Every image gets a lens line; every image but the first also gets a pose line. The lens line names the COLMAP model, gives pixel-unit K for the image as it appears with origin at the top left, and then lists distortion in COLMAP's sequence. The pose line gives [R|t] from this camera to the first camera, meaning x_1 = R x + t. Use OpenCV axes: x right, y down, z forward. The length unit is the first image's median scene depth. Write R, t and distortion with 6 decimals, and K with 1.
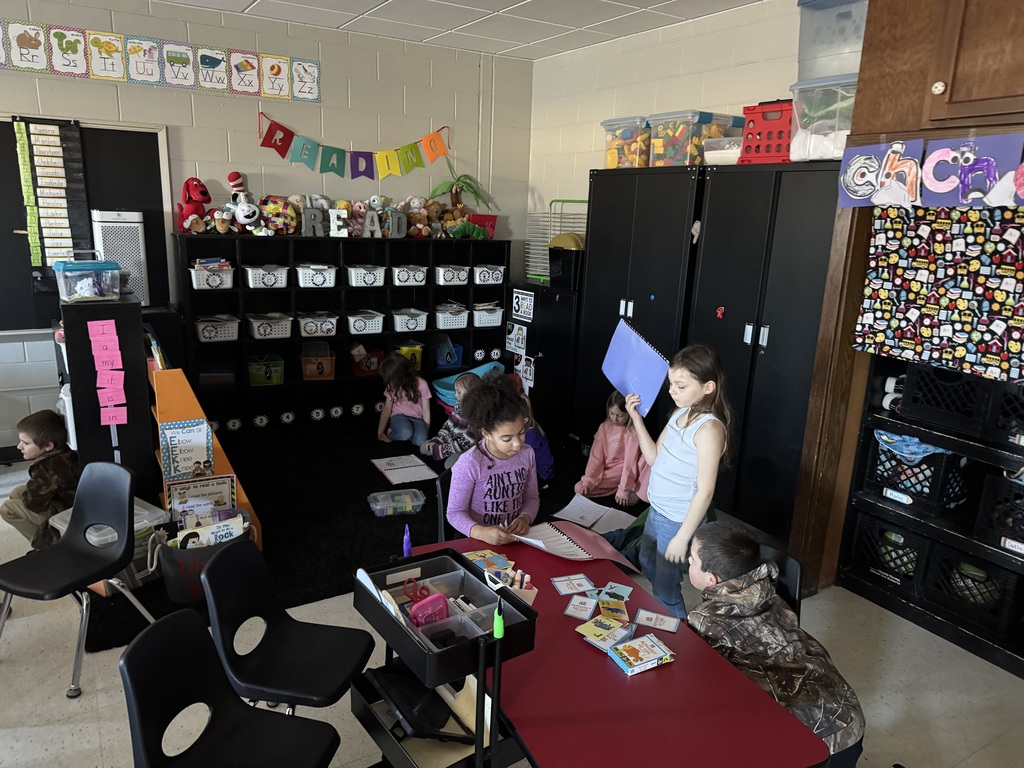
lens RADIAL K [[713.4, 0, 505.4], [0, 713.4, 390.4], [0, 0, 1]] dist [0.008050, -0.014861]
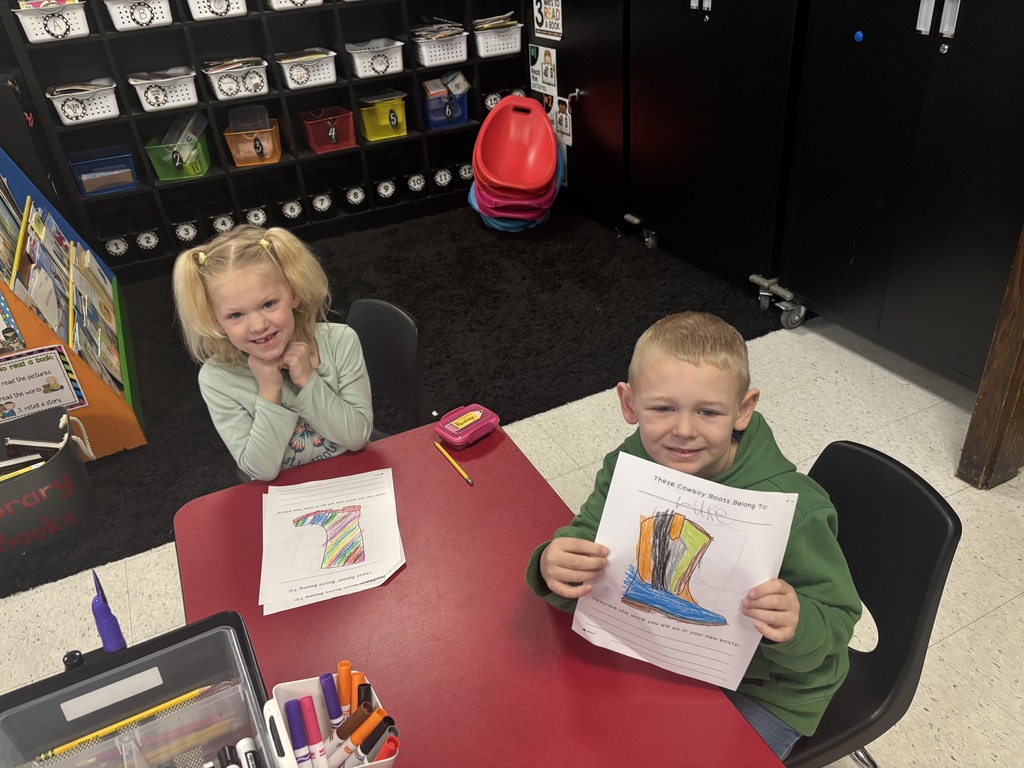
lens RADIAL K [[787.8, 0, 516.7], [0, 787.8, 379.2], [0, 0, 1]] dist [0.014671, -0.019843]
pose [[0.989959, -0.058484, -0.128691, 0.069319], [0.092940, 0.955246, 0.280832, -0.007497], [0.106507, -0.289972, 0.951090, 0.231182]]
